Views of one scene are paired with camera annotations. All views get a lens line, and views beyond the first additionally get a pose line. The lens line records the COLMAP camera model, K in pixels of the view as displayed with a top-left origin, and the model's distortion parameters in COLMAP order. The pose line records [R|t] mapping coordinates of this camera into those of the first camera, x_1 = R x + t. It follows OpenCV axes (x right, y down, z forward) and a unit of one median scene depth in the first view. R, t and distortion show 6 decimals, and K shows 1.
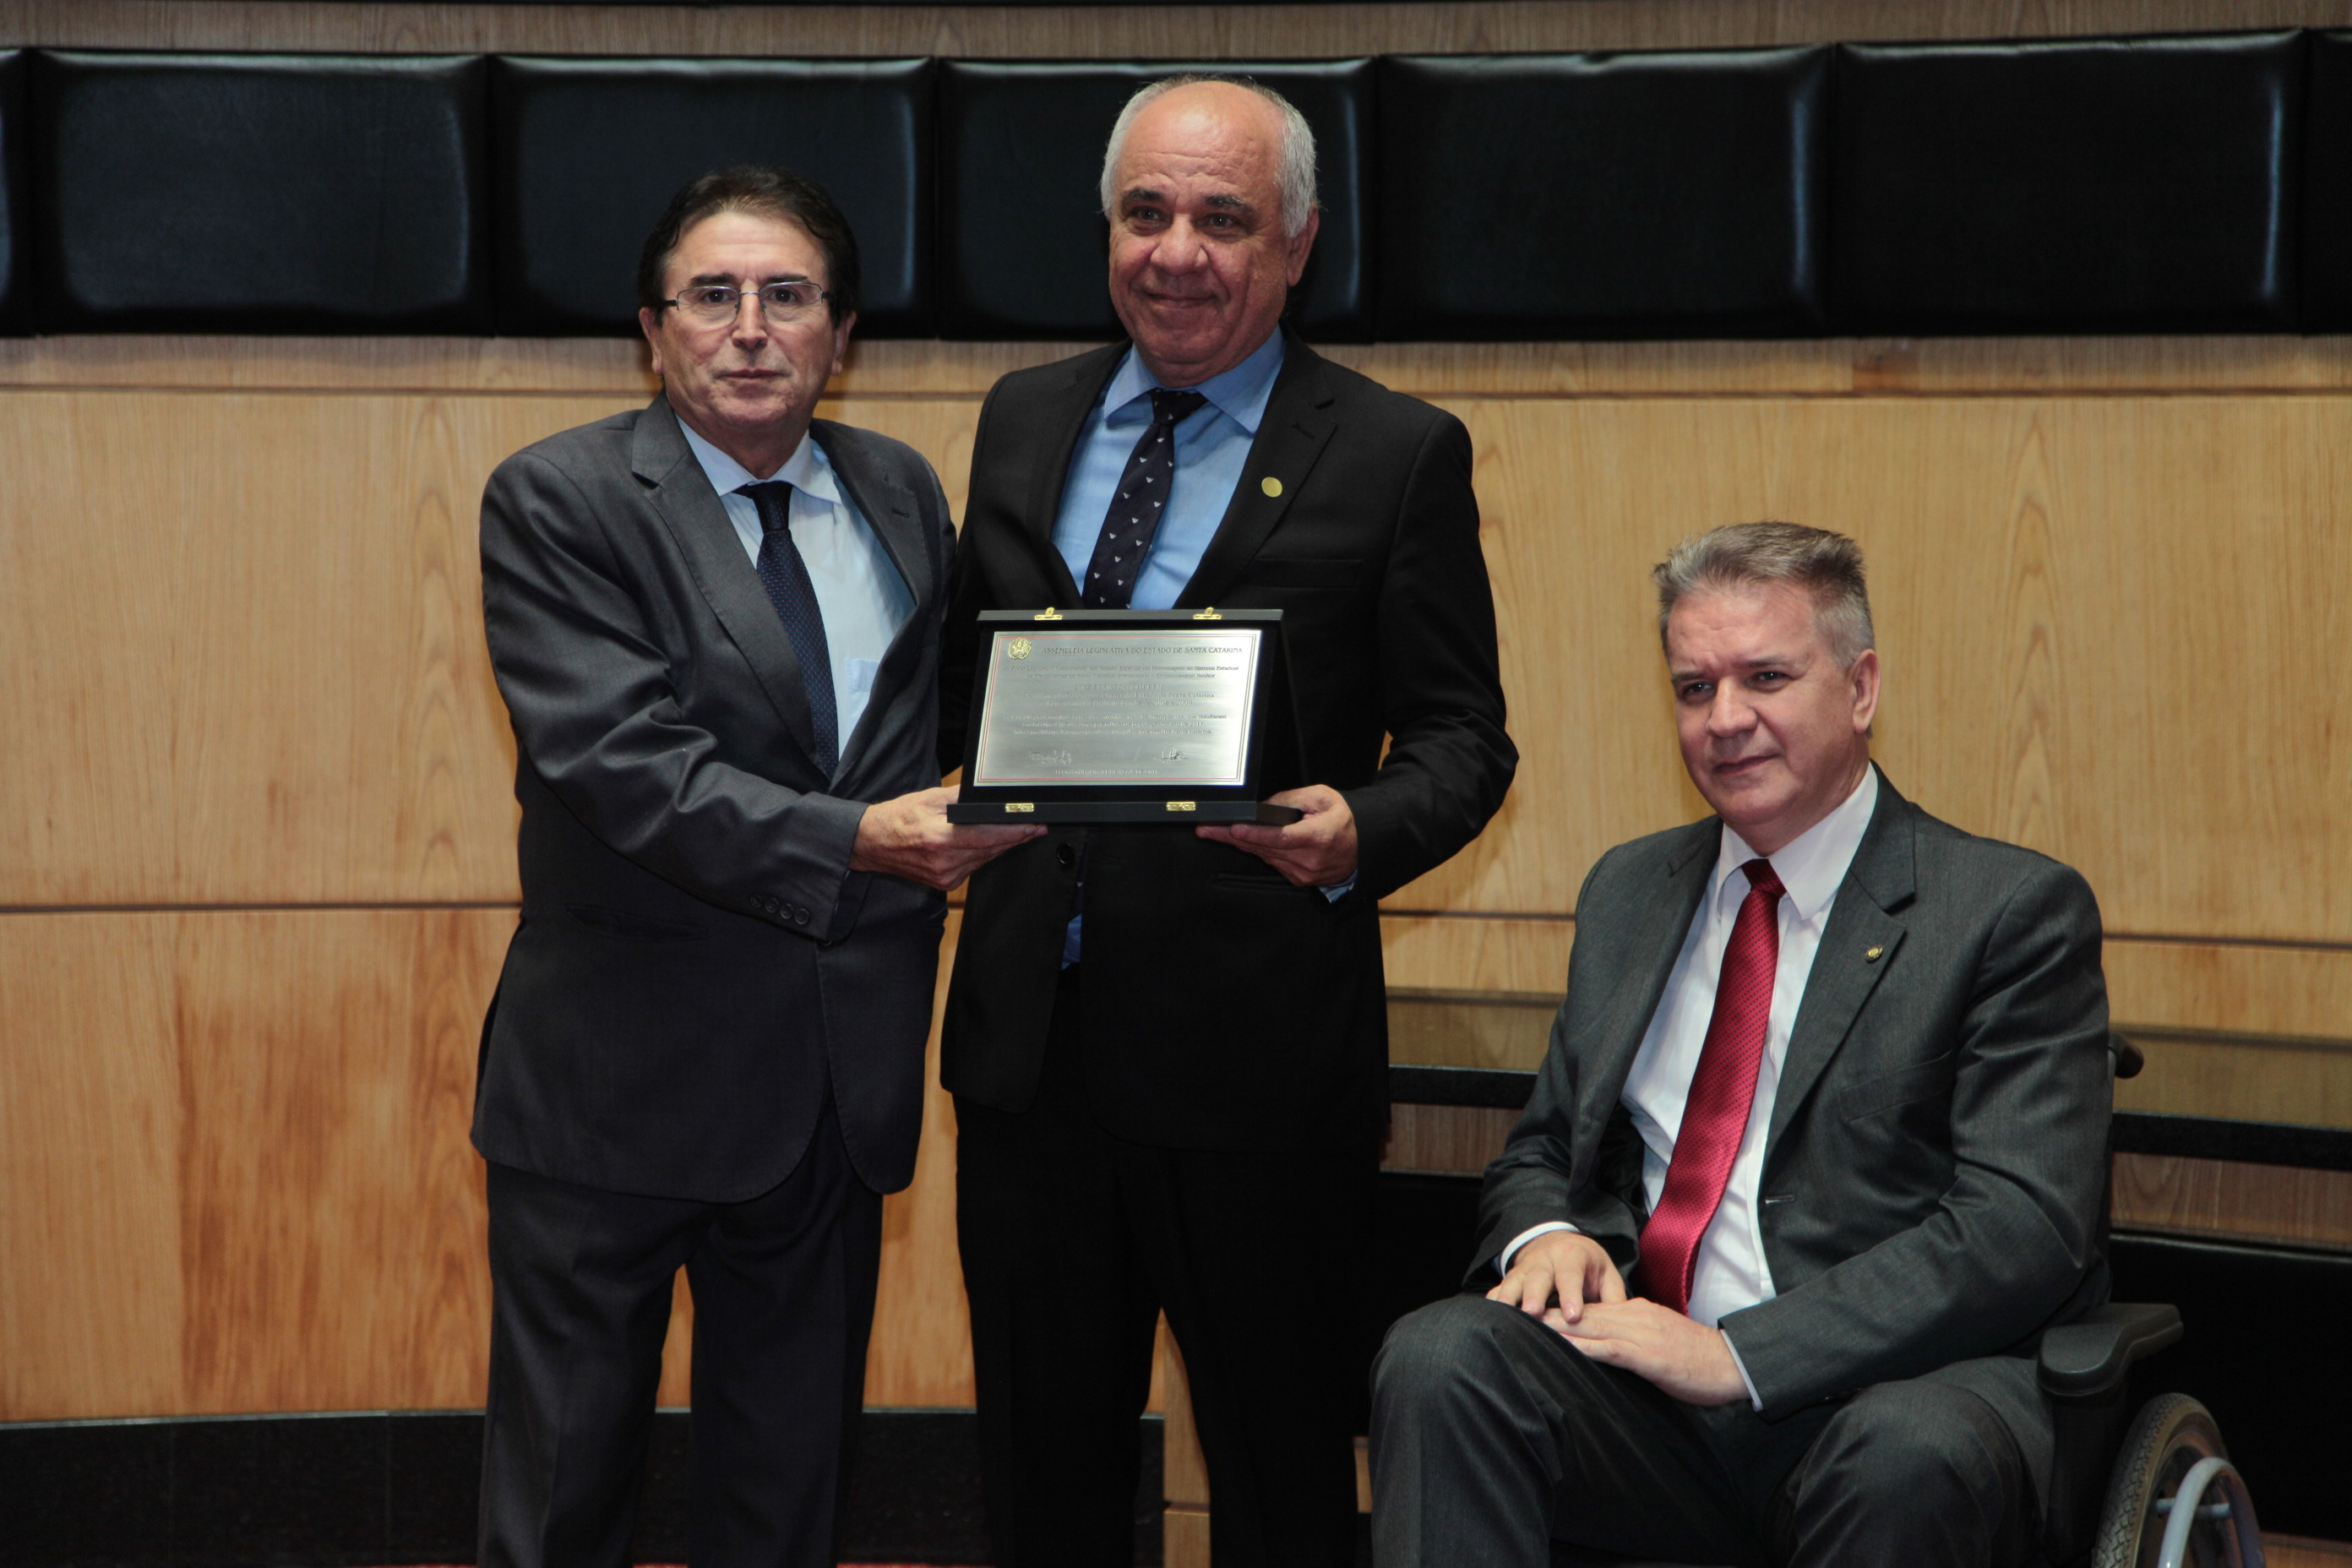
lens RADIAL K [[5801.9, 0, 1160.9], [0, 5801.9, 771.2], [0, 0, 1]] dist [0.420290, 0.000000]
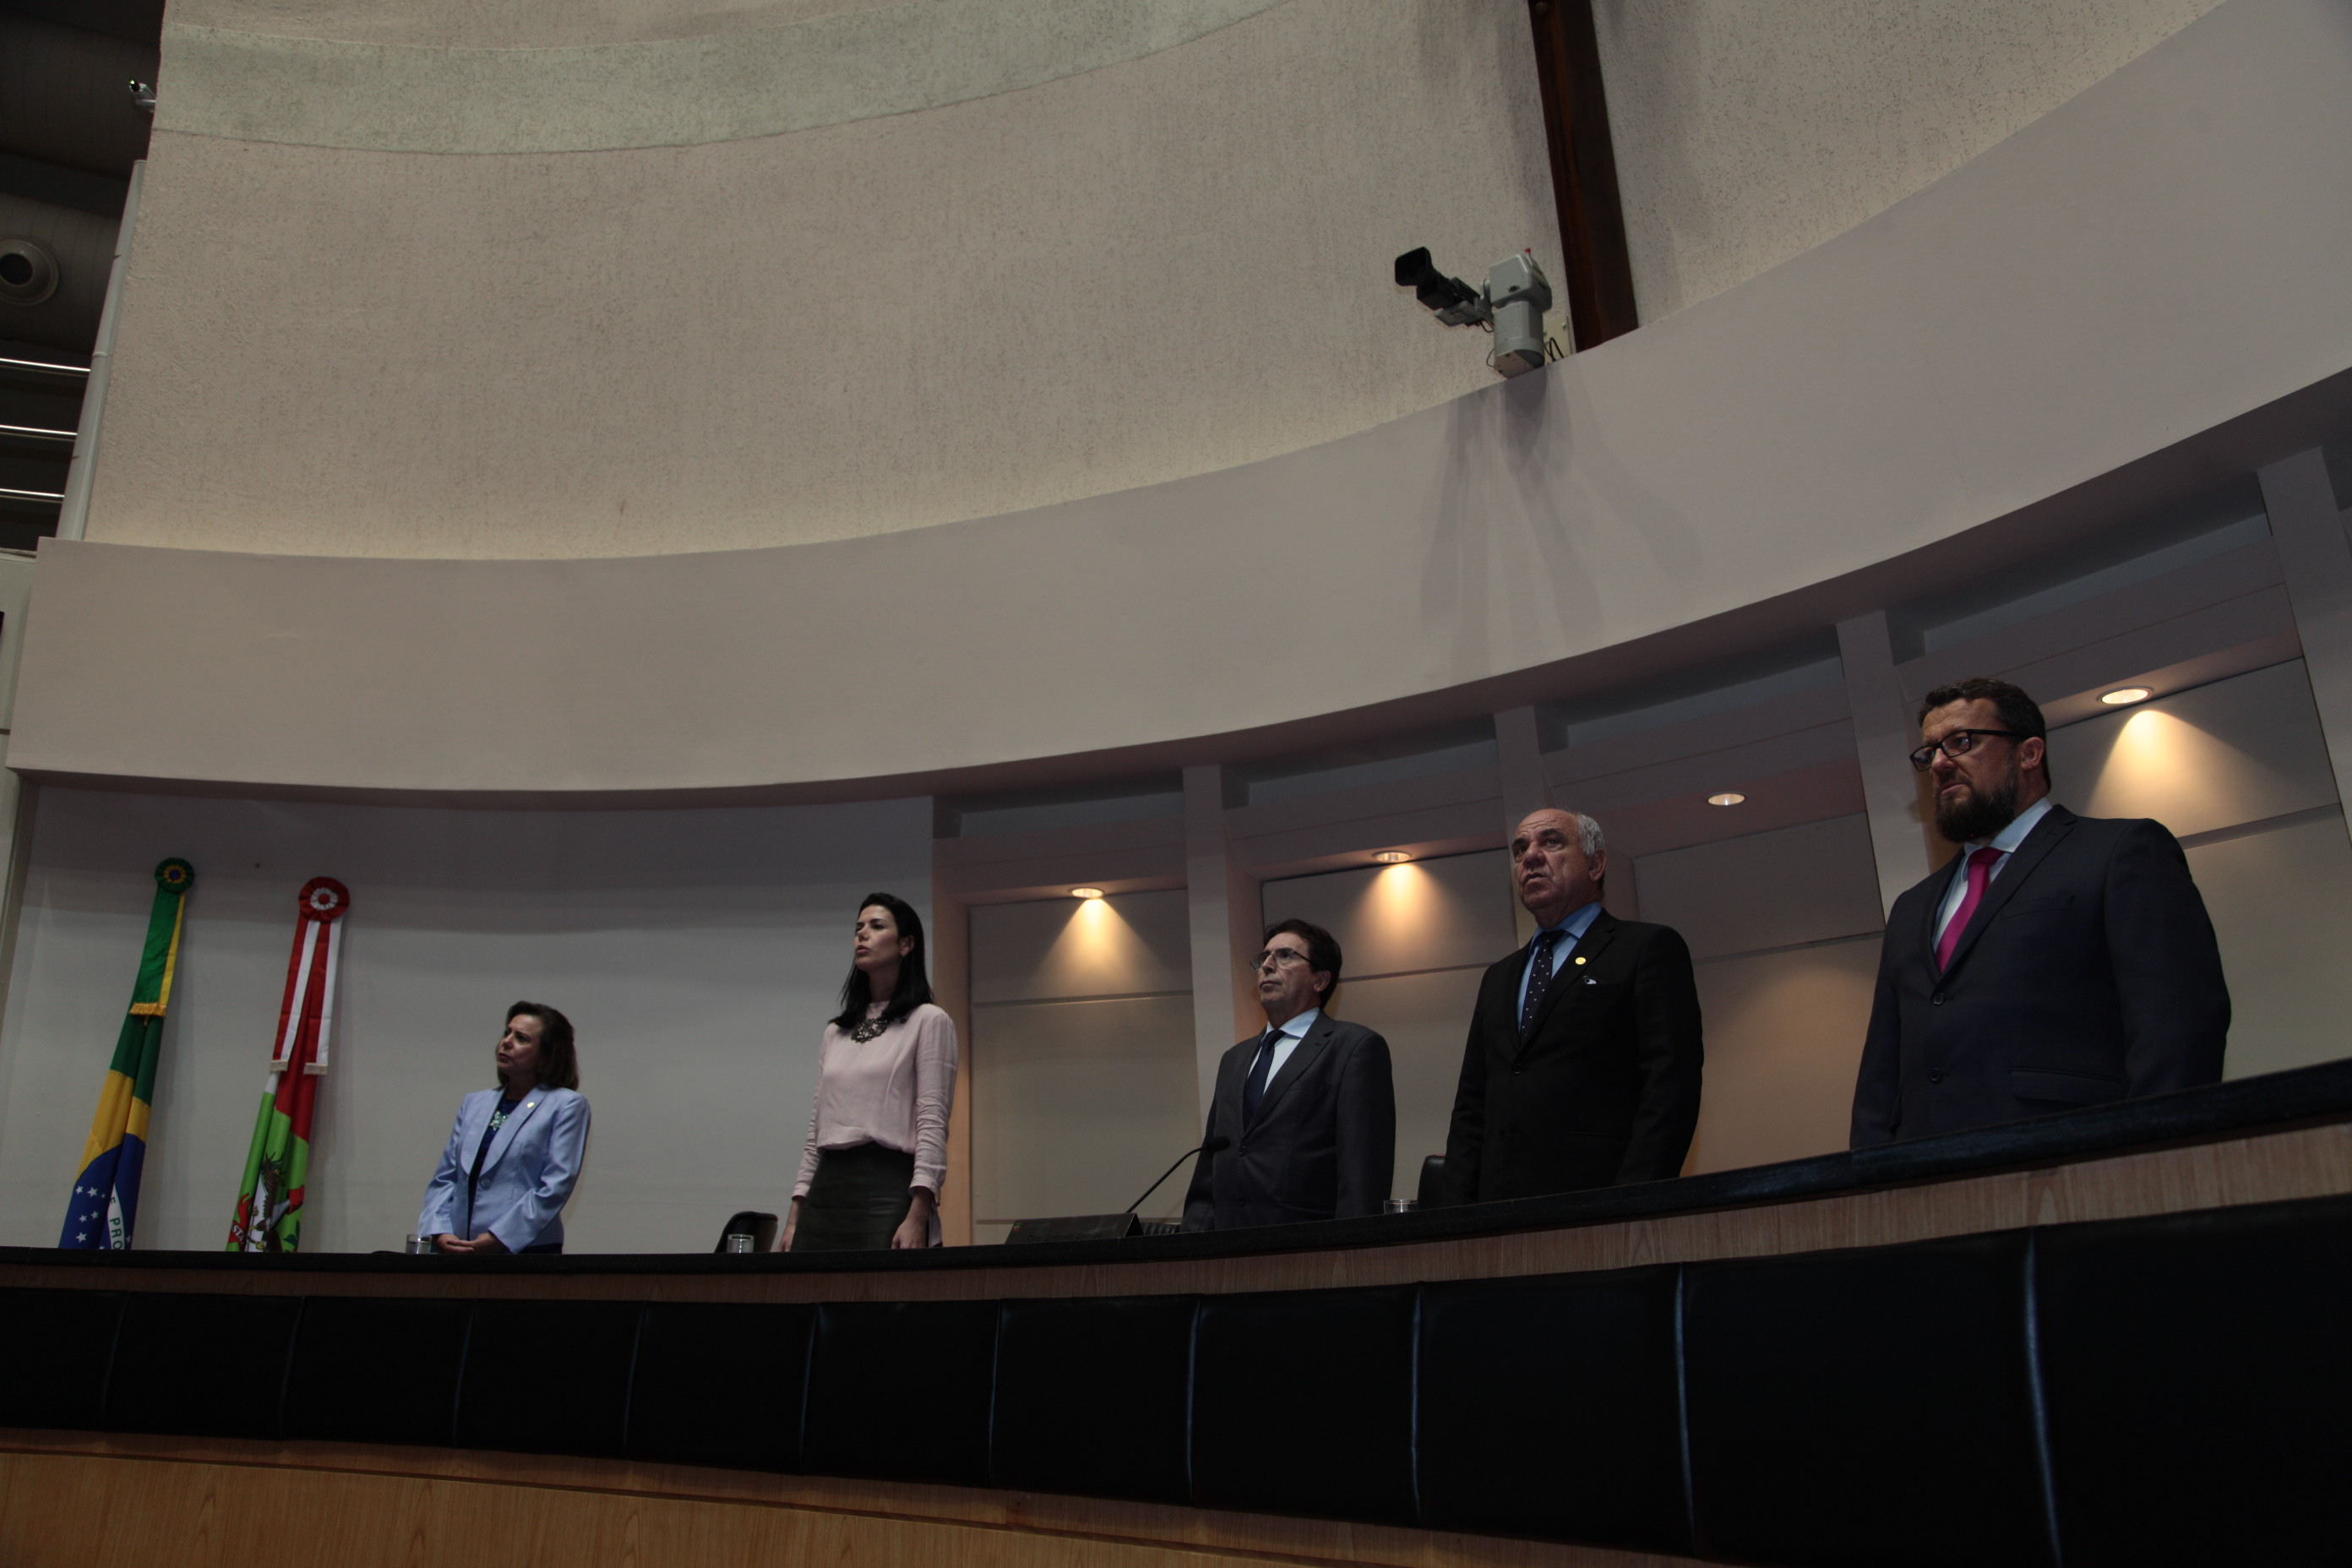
lens RADIAL K [[1965.4, 0, 1181.5], [0, 1965.4, 777.6], [0, 0, 1]] dist [-0.004646, 0.002584]
pose [[0.898538, -0.101199, -0.427070, 0.399115], [-0.067532, 0.929589, -0.362359, -0.062354], [0.433670, 0.354434, 0.828437, 0.501758]]
